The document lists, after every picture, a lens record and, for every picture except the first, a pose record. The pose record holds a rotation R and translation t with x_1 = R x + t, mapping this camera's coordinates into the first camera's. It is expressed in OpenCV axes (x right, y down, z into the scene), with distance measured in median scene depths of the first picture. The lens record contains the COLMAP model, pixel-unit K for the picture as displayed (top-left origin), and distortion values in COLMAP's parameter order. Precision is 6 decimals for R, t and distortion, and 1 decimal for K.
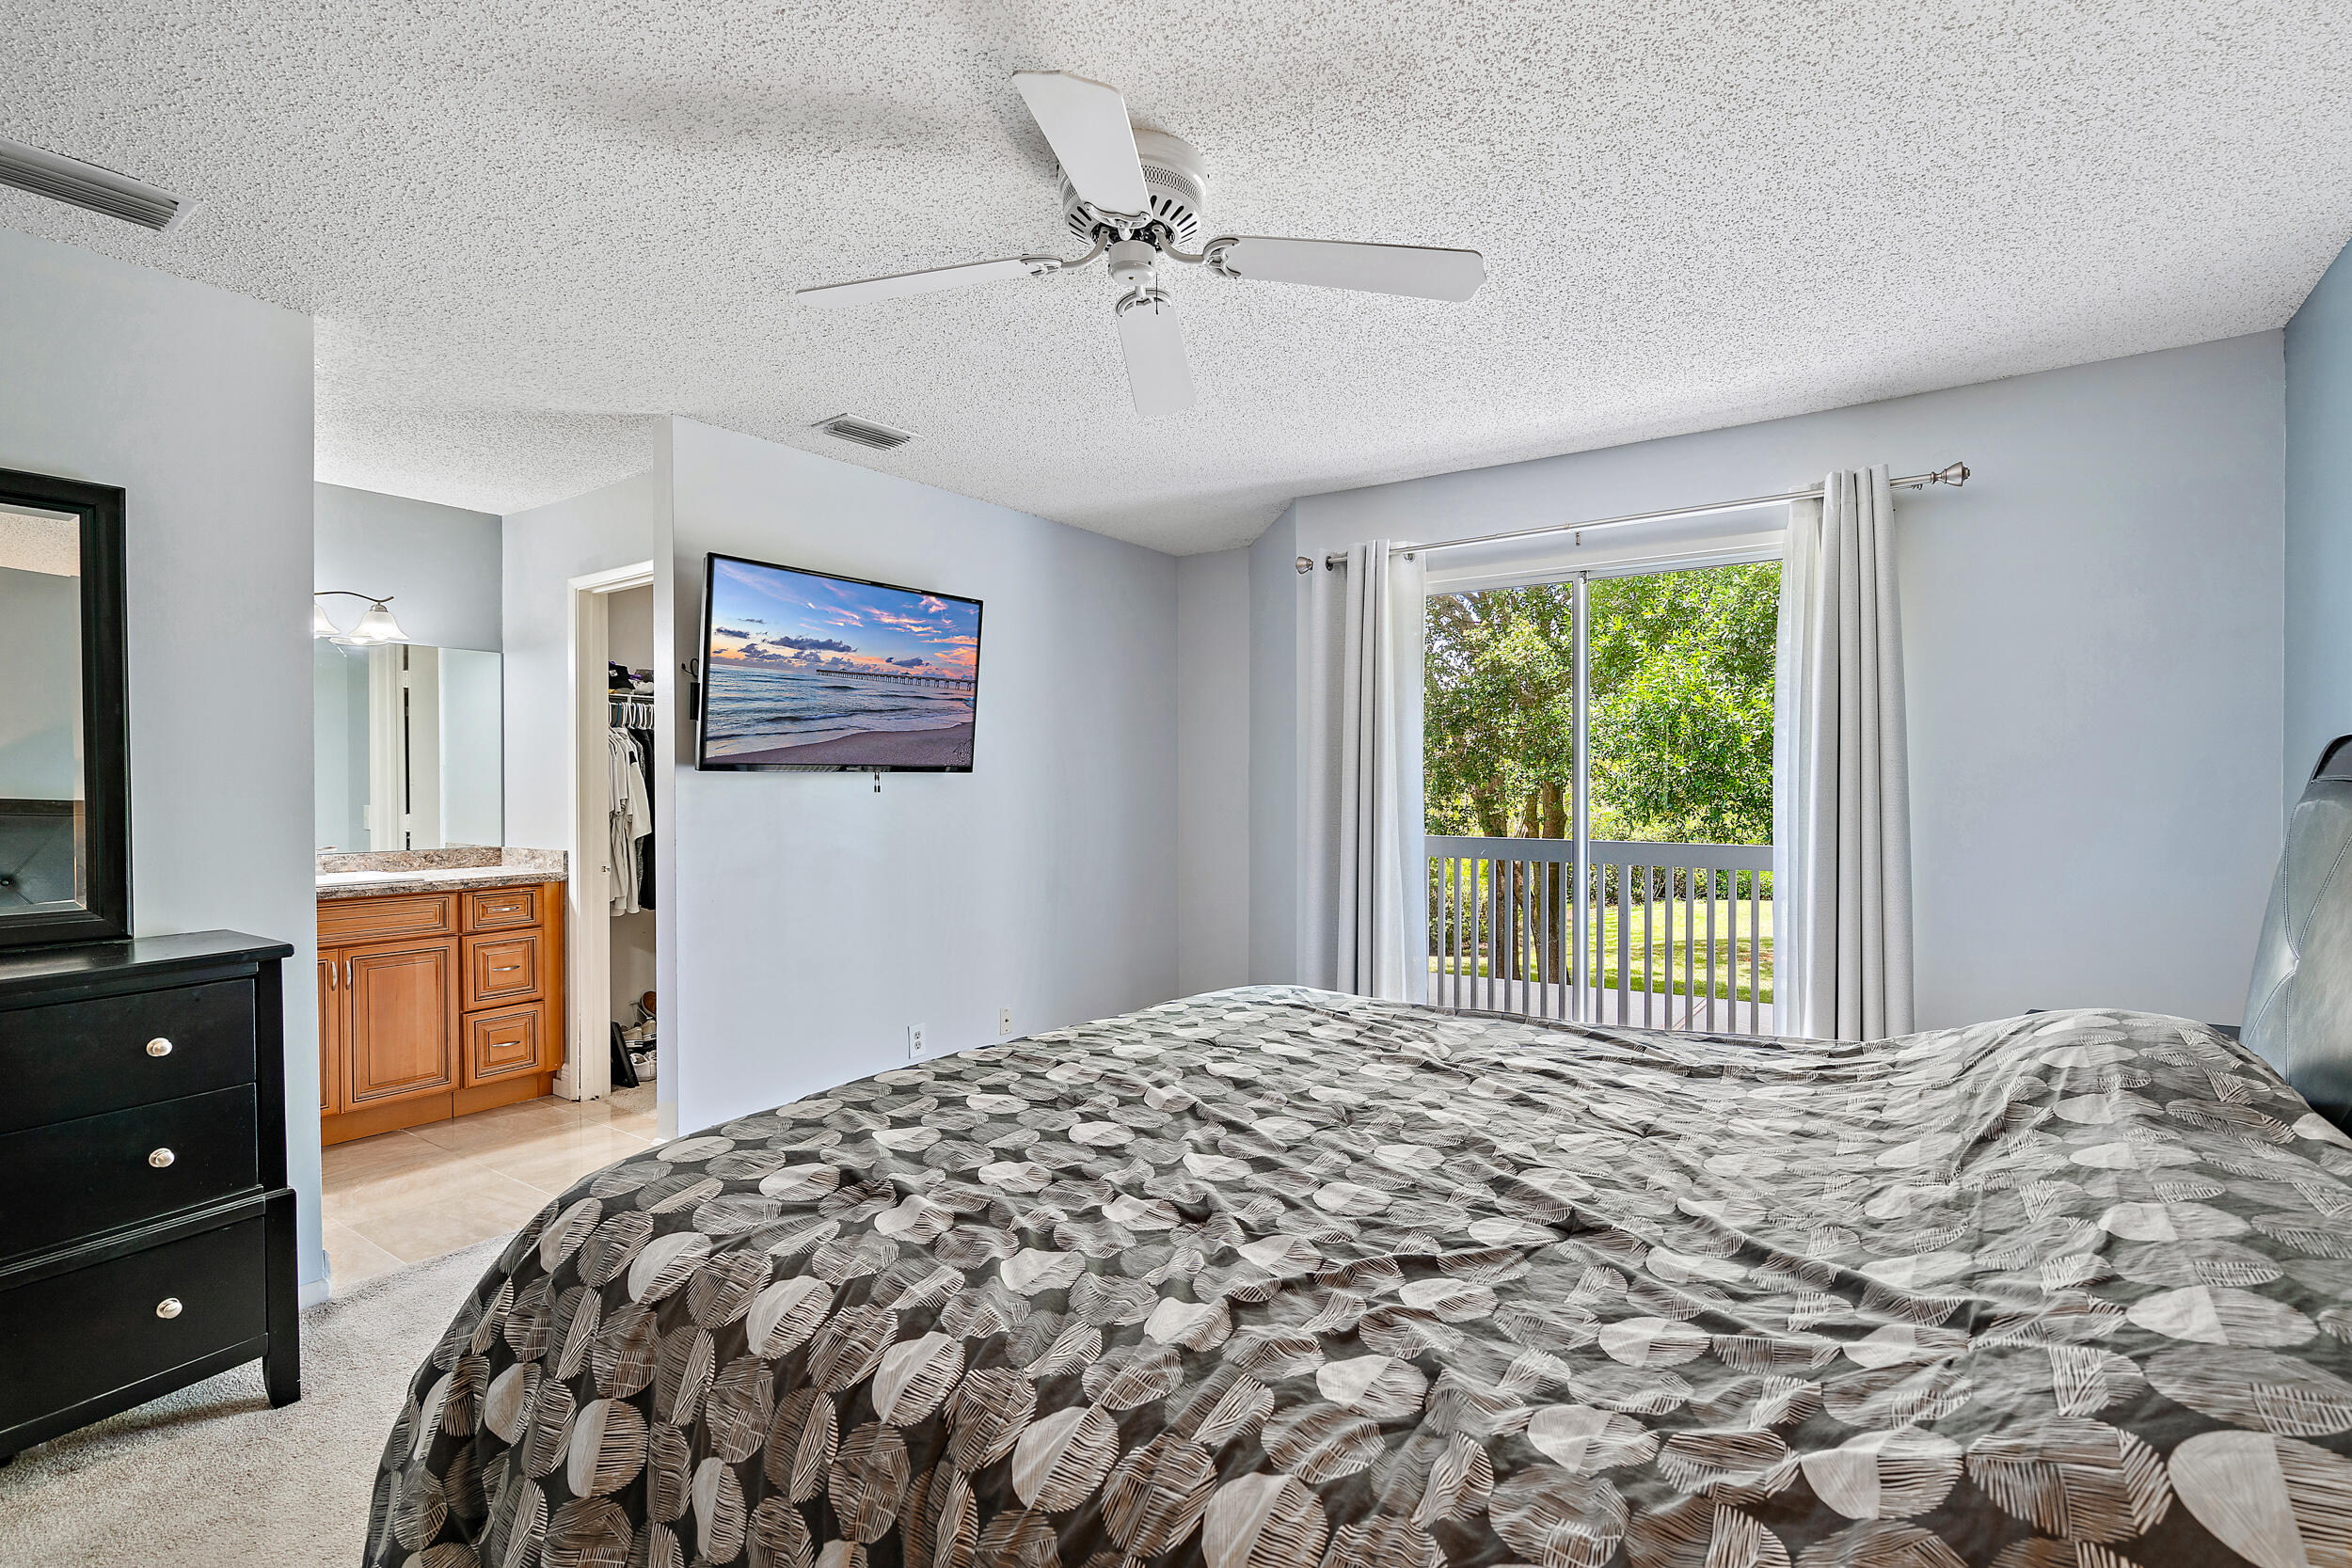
lens RADIAL K [[1077.7, 0, 1185.0], [0, 1077.7, 782.2], [0, 0, 1]] dist [-0.003075, 0.002596]
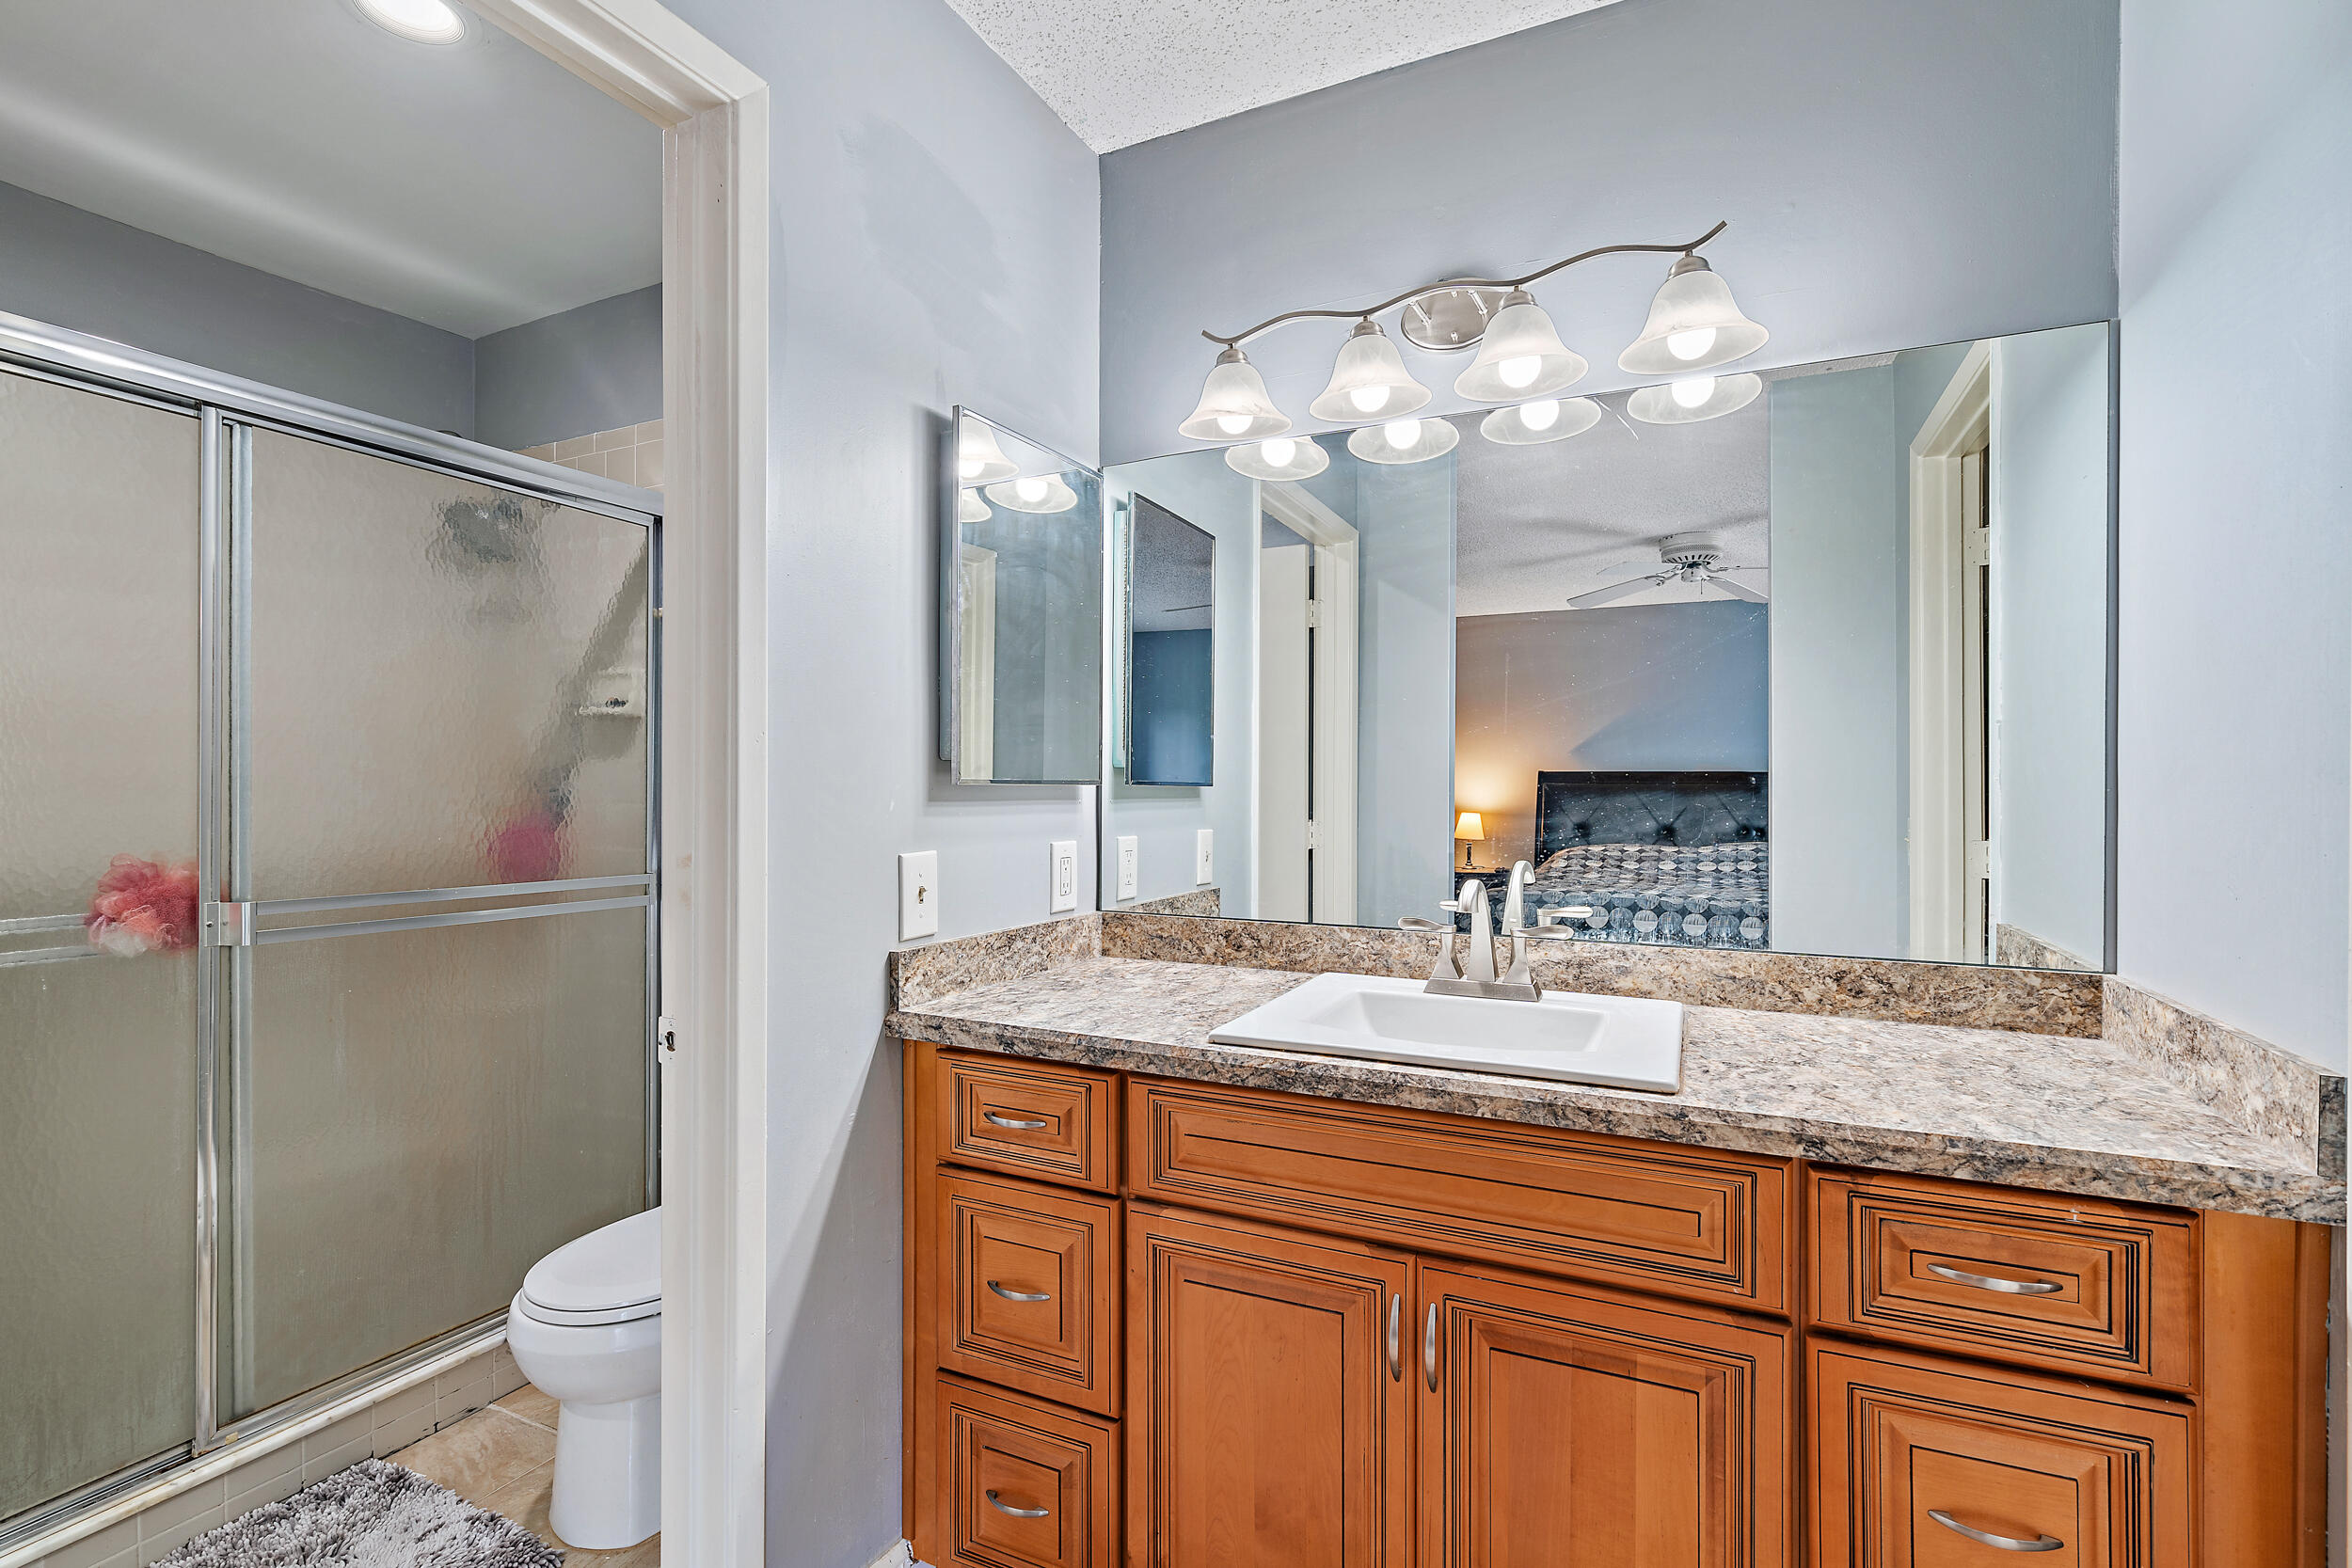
lens RADIAL K [[1077.7, 0, 1184.7], [0, 1077.7, 774.6], [0, 0, 1]] dist [-0.003075, 0.002596]
pose [[0.142101, 0.004772, -0.989841, -0.432329], [-0.000970, 0.999989, 0.004682, 0.005184], [0.989852, 0.000294, 0.142104, 0.808916]]
